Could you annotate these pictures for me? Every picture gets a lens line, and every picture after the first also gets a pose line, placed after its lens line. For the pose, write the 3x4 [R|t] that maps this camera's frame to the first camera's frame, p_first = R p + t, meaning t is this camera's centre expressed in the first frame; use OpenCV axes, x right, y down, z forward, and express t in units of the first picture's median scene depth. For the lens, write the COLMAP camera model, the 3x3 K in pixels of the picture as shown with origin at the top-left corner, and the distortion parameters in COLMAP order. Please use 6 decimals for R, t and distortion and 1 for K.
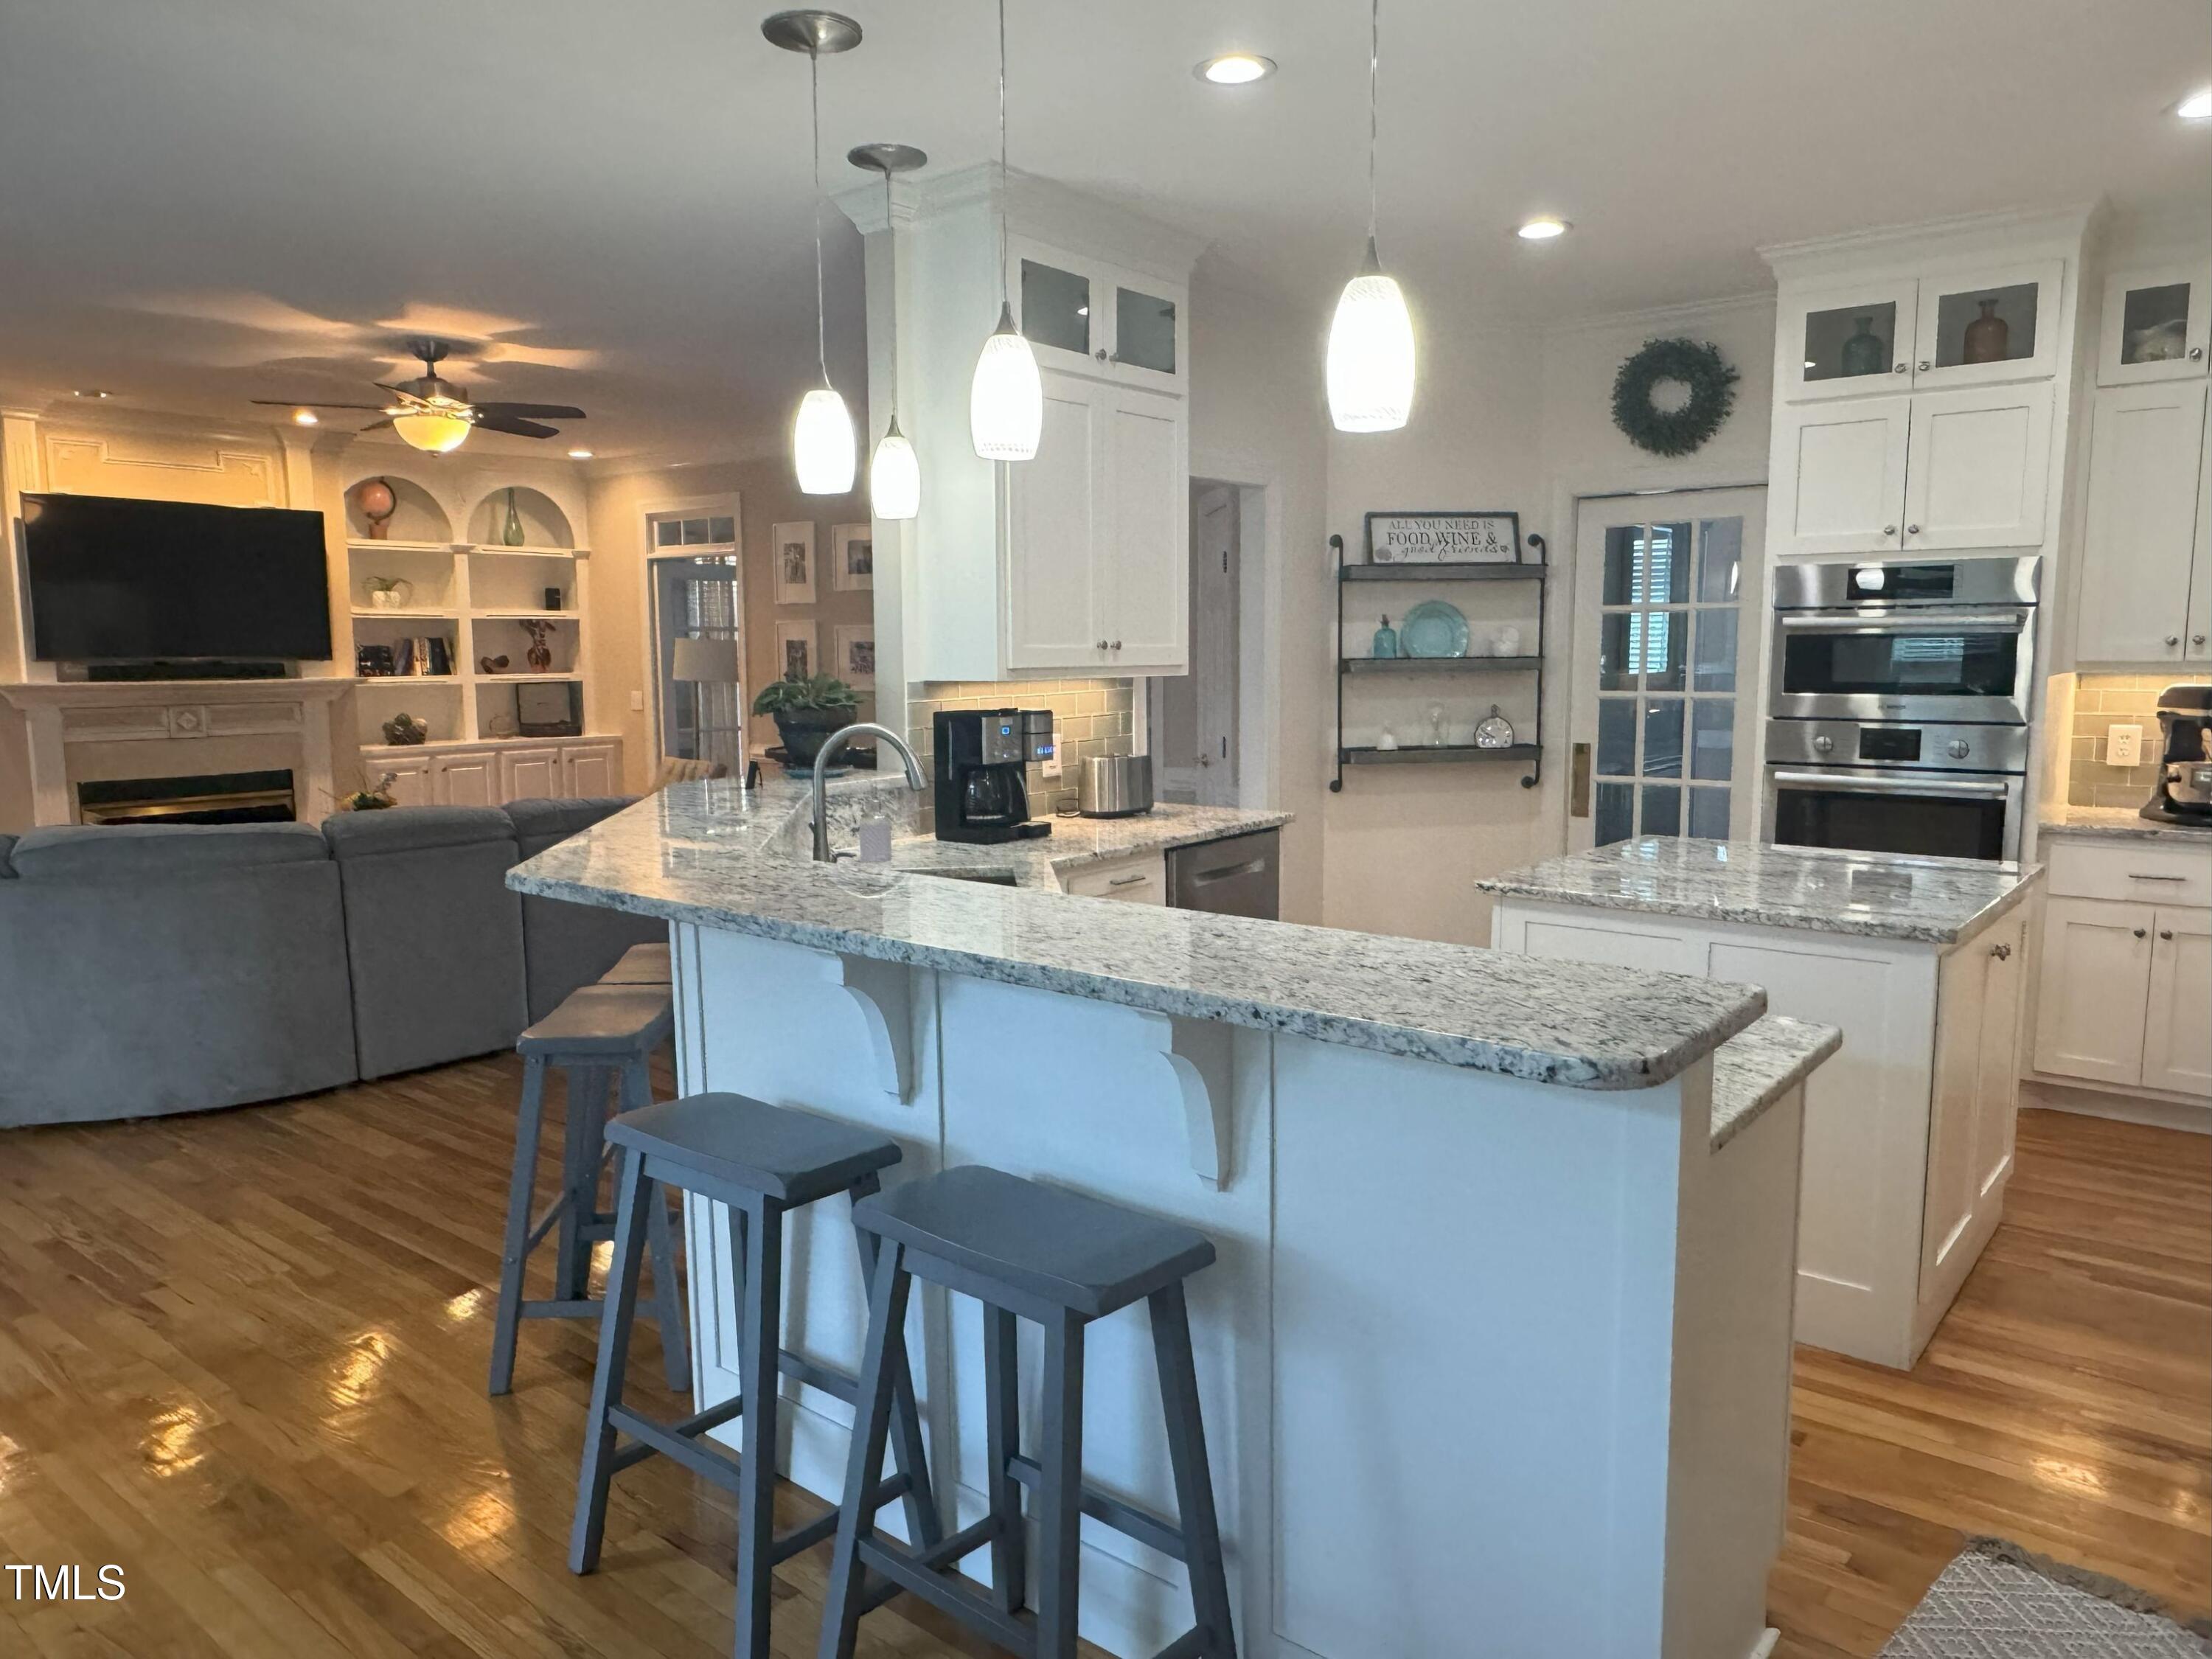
lens RADIAL K [[1487.6, 0, 1106.0], [0, 1487.6, 829.5], [0, 0, 1]] dist [-0.000016, -0.000121]
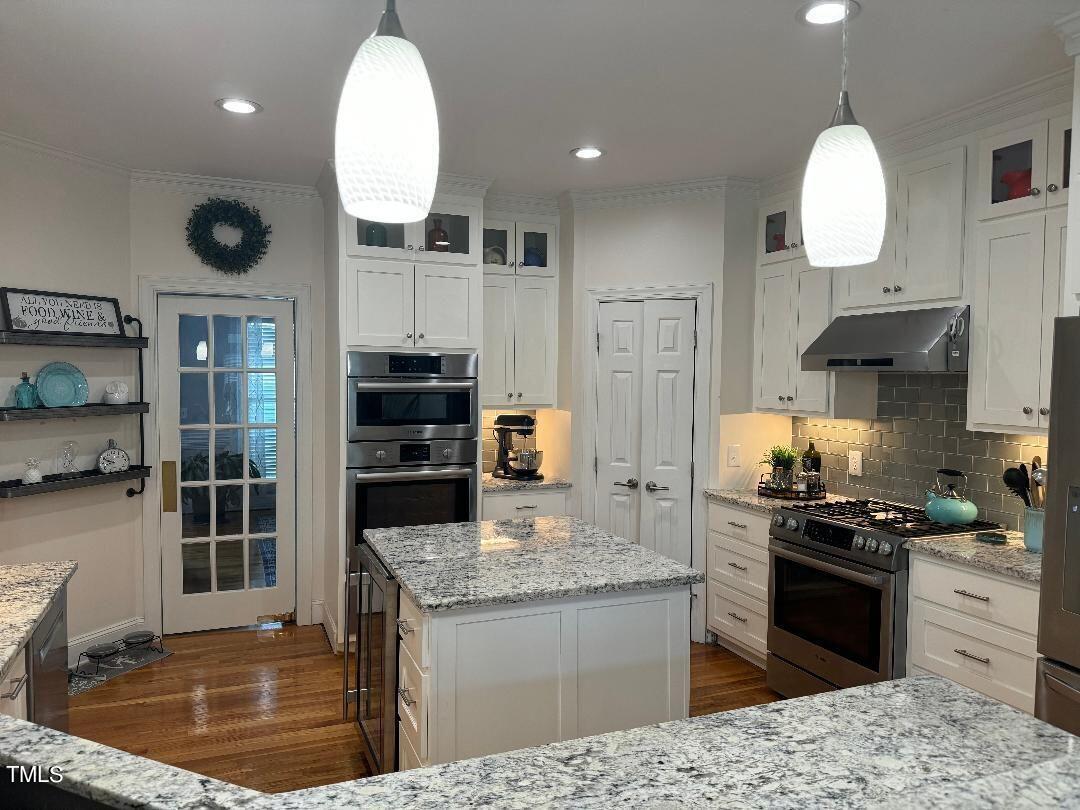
lens RADIAL K [[765.7, 0, 540.0], [0, 765.7, 405.0], [0, 0, 1]] dist [0.002890, -0.000299]
pose [[0.481448, -0.026716, 0.876067, -0.122225], [0.093597, 0.995387, -0.021082, -0.048776], [-0.871463, 0.092147, 0.481728, 0.249667]]
